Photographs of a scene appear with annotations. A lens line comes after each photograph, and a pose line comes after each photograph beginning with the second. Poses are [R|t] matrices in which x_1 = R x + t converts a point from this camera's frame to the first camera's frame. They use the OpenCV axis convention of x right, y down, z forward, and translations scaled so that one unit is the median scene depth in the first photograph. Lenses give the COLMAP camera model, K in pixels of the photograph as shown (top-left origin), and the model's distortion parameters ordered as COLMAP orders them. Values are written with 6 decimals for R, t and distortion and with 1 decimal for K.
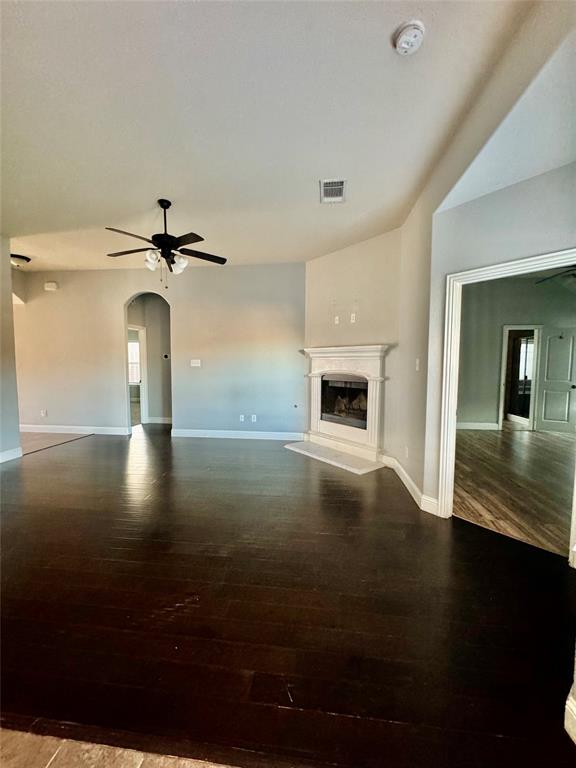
lens RADIAL K [[308.0, 0, 288.0], [0, 308.0, 384.0], [0, 0, 1]] dist [-0.001920, 0.000094]
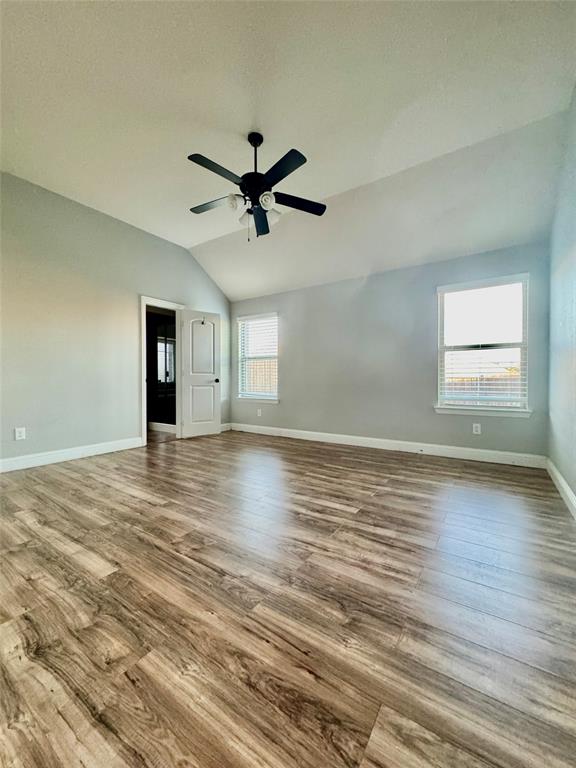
lens RADIAL K [[308.0, 0, 288.0], [0, 308.0, 384.0], [0, 0, 1]] dist [-0.001920, 0.000094]
pose [[0.463493, -0.017226, 0.885933, 0.228843], [0.064951, 0.997782, -0.014579, 0.041617], [-0.883717, 0.064299, 0.463583, 0.386937]]
